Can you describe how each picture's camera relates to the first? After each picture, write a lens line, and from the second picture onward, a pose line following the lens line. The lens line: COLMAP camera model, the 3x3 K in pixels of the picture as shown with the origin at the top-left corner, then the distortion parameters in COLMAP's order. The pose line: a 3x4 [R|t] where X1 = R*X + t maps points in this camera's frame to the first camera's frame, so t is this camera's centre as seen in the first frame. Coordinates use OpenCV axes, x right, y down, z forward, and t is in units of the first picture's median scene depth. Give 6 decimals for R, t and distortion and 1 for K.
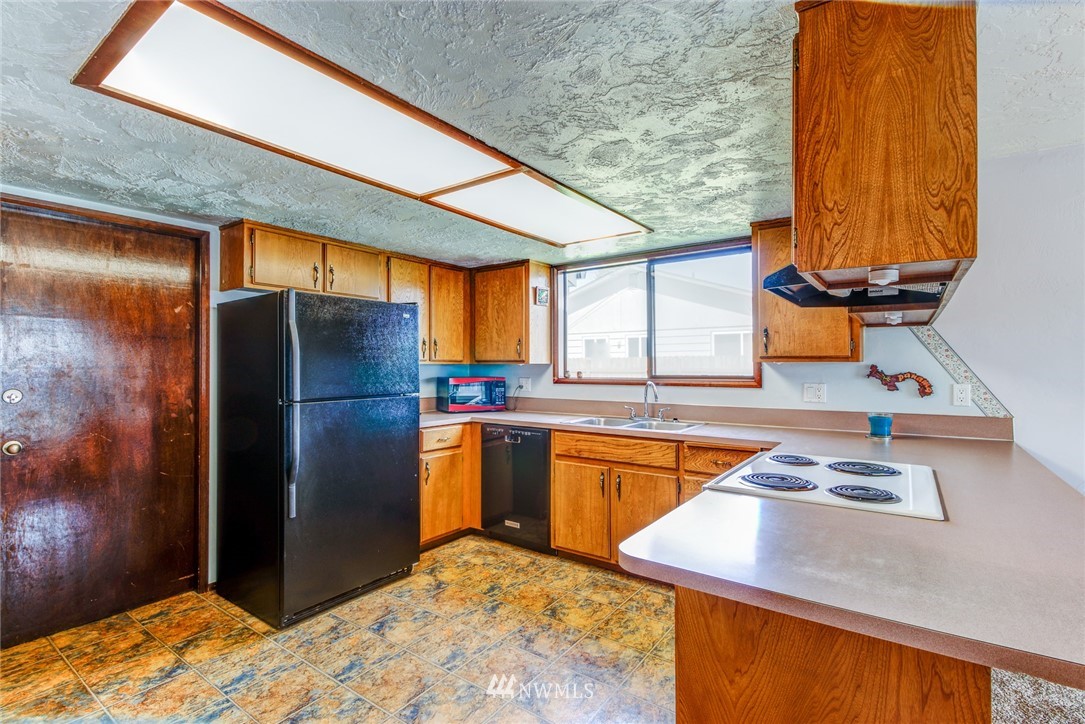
lens RADIAL K [[501.0, 0, 543.5], [0, 501.0, 361.2], [0, 0, 1]] dist [0.020470, -0.010602]
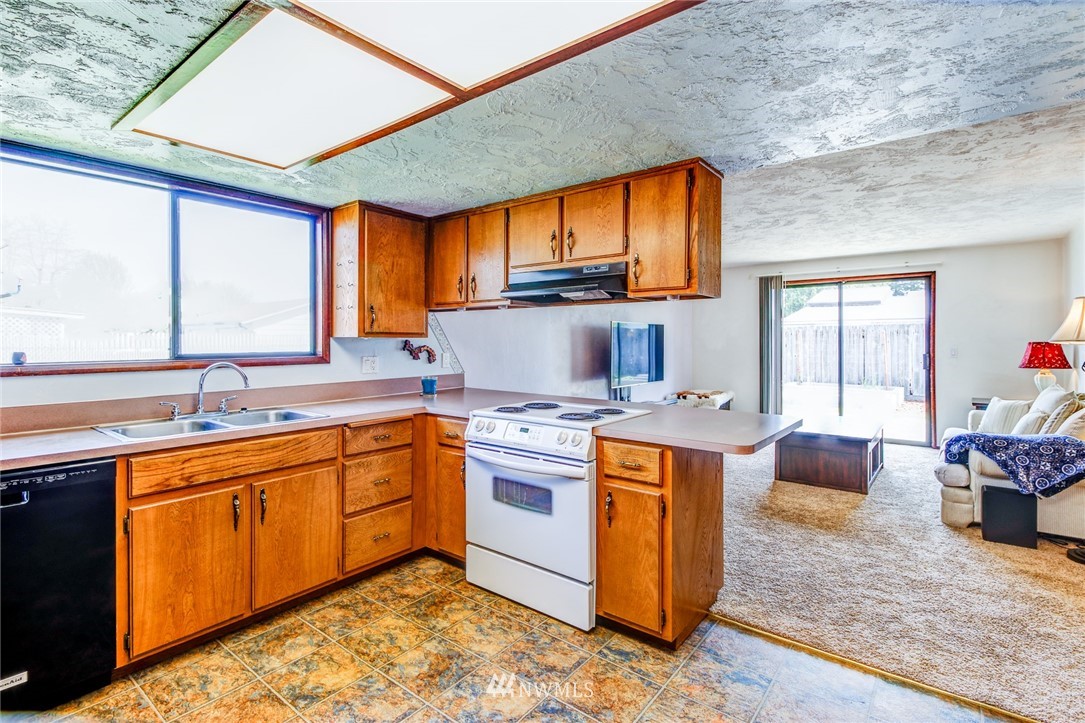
lens RADIAL K [[501.0, 0, 543.2], [0, 501.0, 342.1], [0, 0, 1]] dist [0.020470, -0.010602]
pose [[0.064549, -0.003843, 0.997907, -0.557564], [-0.008026, 0.999958, 0.004370, 0.004023], [-0.997882, -0.008291, 0.064516, 0.541992]]
